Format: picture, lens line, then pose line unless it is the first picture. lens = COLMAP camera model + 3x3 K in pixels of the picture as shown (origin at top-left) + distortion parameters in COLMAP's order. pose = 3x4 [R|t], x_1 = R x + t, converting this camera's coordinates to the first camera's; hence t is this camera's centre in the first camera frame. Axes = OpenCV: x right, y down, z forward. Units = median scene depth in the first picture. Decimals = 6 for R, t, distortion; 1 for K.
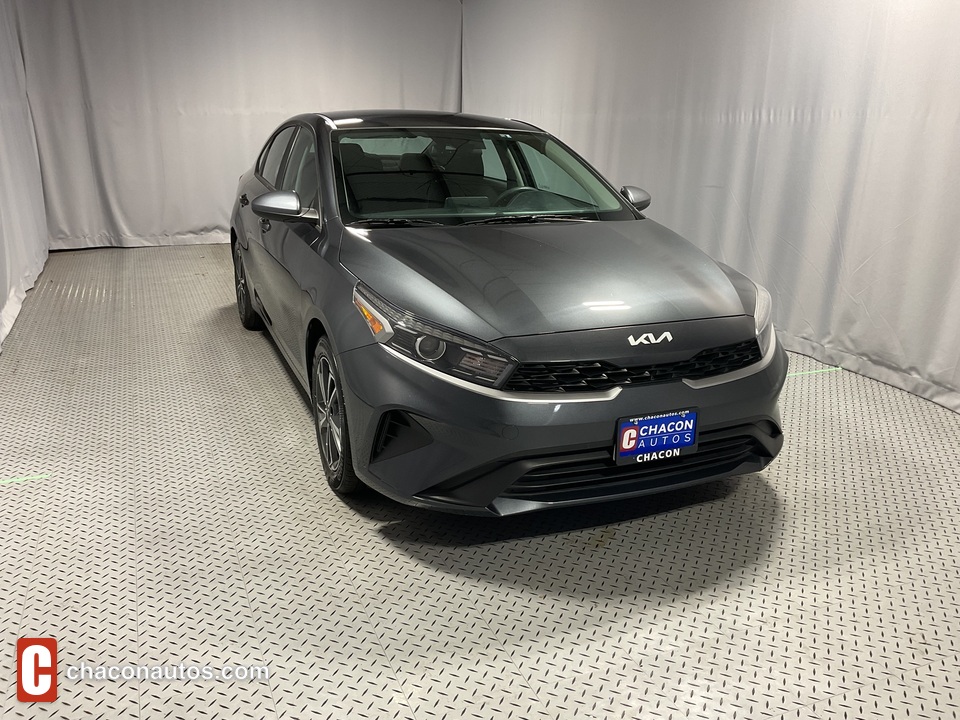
lens RADIAL K [[795.5, 0, 476.0], [0, 795.5, 357.1], [0, 0, 1]] dist [0.110828, -0.204248]
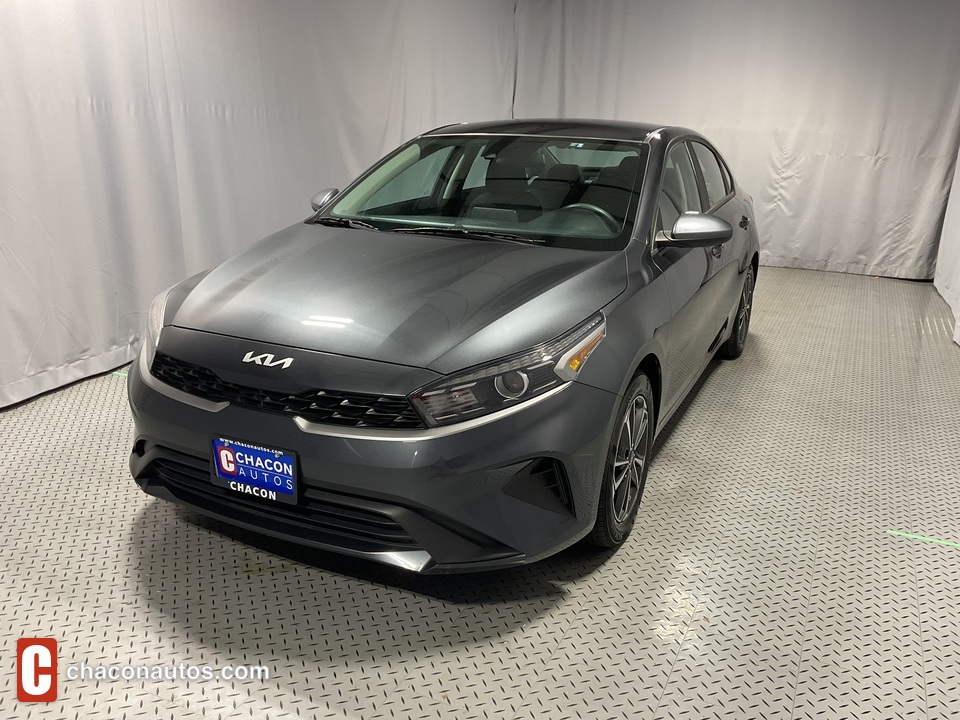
lens RADIAL K [[795.5, 0, 476.0], [0, 795.5, 357.1], [0, 0, 1]] dist [0.110828, -0.204248]
pose [[0.660825, 0.205495, -0.721860, 1.003160], [-0.223309, 0.972063, 0.072294, -0.140970], [0.716550, 0.113424, 0.688252, 0.545827]]
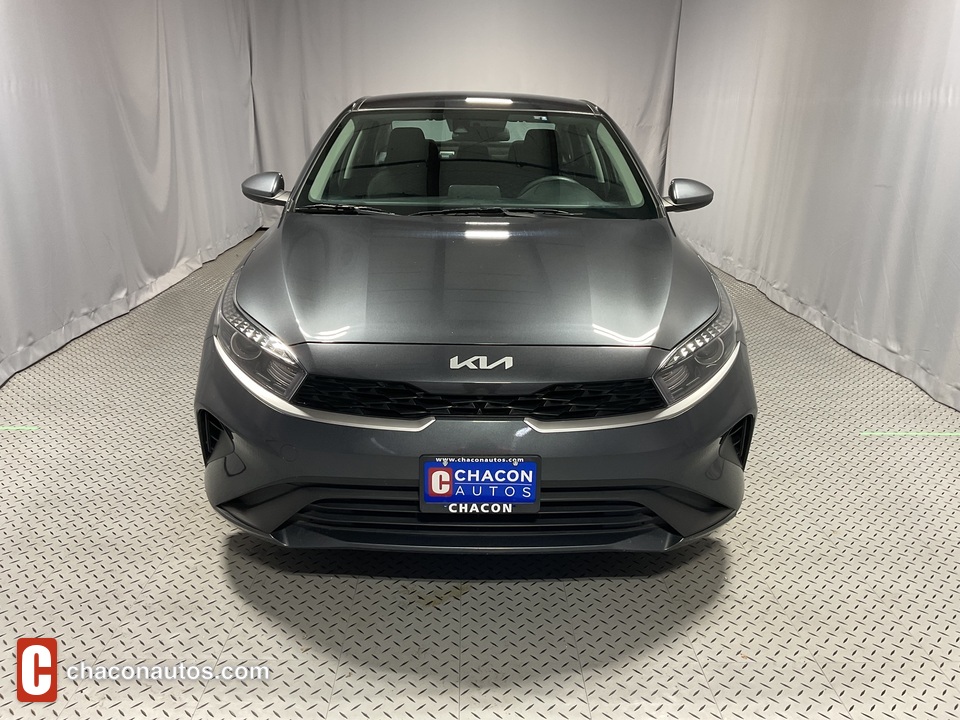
lens RADIAL K [[795.5, 0, 476.0], [0, 795.5, 357.1], [0, 0, 1]] dist [0.110828, -0.204248]
pose [[0.926552, 0.107344, -0.360526, 0.495715], [-0.104588, 0.994143, 0.027209, -0.049482], [0.361336, 0.012496, 0.932352, 0.247902]]
